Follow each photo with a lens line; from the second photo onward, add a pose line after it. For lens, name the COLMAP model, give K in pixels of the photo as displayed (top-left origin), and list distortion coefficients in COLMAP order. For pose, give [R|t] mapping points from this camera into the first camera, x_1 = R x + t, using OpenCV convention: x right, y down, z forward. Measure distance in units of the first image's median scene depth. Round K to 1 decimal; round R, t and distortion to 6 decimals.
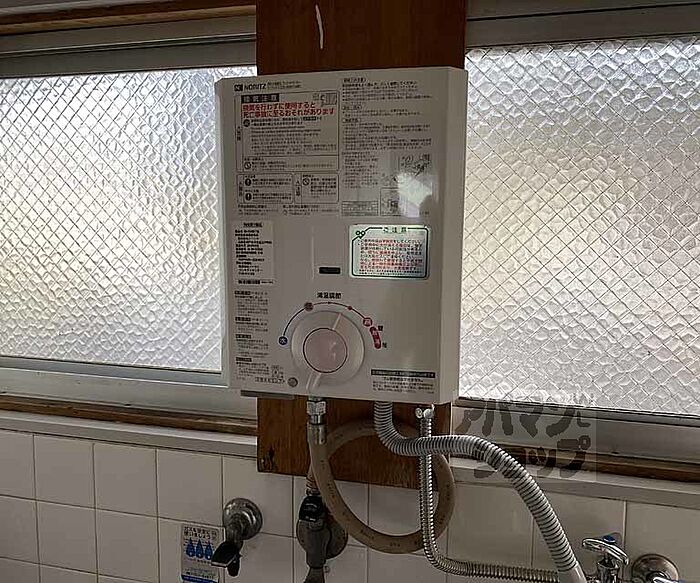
lens RADIAL K [[602.3, 0, 350.0], [0, 602.3, 291.5], [0, 0, 1]] dist [0.025784, -0.007625]
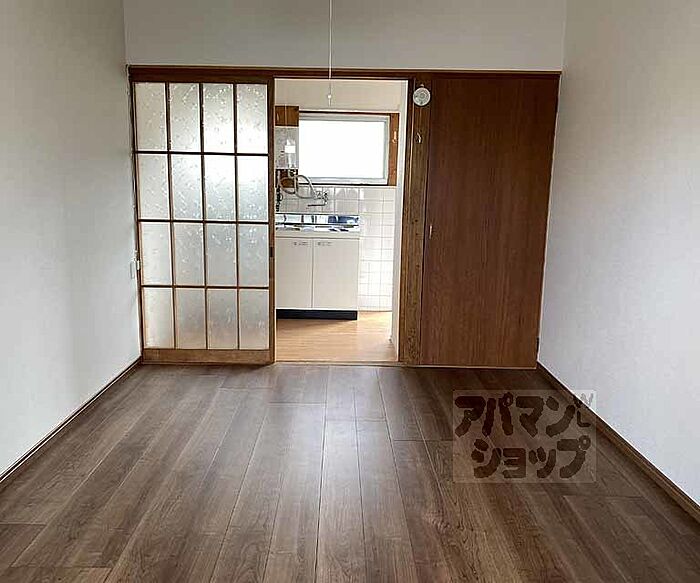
lens RADIAL K [[602.3, 0, 350.0], [0, 602.3, 291.5], [0, 0, 1]] dist [0.025784, -0.007625]
pose [[0.961557, -0.036252, 0.272202, -1.289763], [0.018224, 0.997487, 0.068471, 1.162029], [-0.274000, -0.060878, 0.959801, -6.377871]]
